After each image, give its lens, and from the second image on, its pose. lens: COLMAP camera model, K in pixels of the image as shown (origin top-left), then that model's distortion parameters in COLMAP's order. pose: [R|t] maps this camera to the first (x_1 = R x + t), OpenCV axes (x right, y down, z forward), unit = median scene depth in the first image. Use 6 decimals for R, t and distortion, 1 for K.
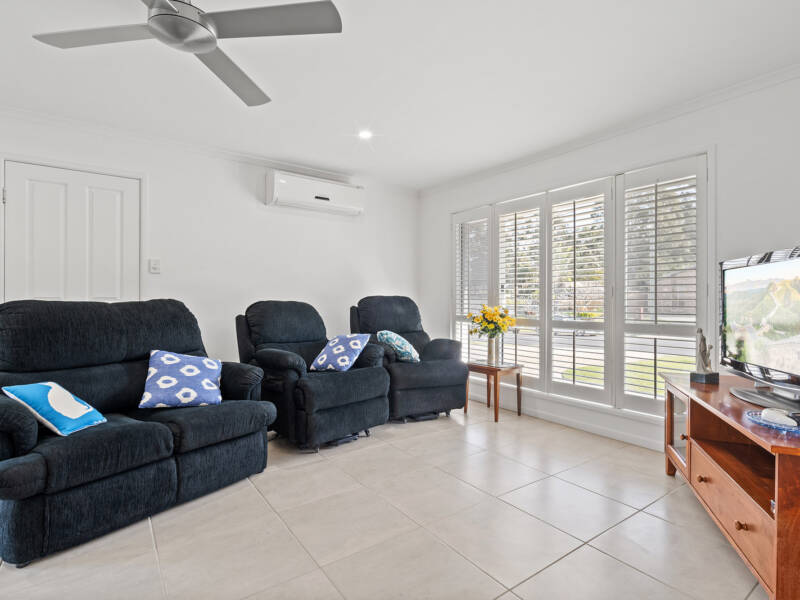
lens RADIAL K [[406.6, 0, 401.5], [0, 406.6, 294.1], [0, 0, 1]] dist [0.004753, 0.000569]
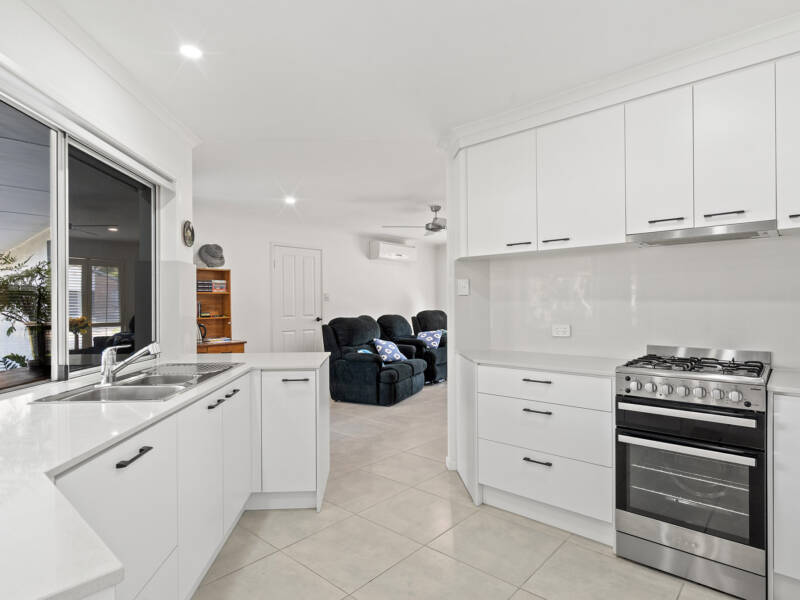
lens RADIAL K [[433.3, 0, 398.3], [0, 433.3, 303.6], [0, 0, 1]] dist [-0.000352, 0.000012]
pose [[0.970549, -0.009811, 0.240704, -0.836754], [0.007225, 0.999906, 0.011624, -0.063269], [-0.240795, -0.009543, 0.970529, -1.059384]]
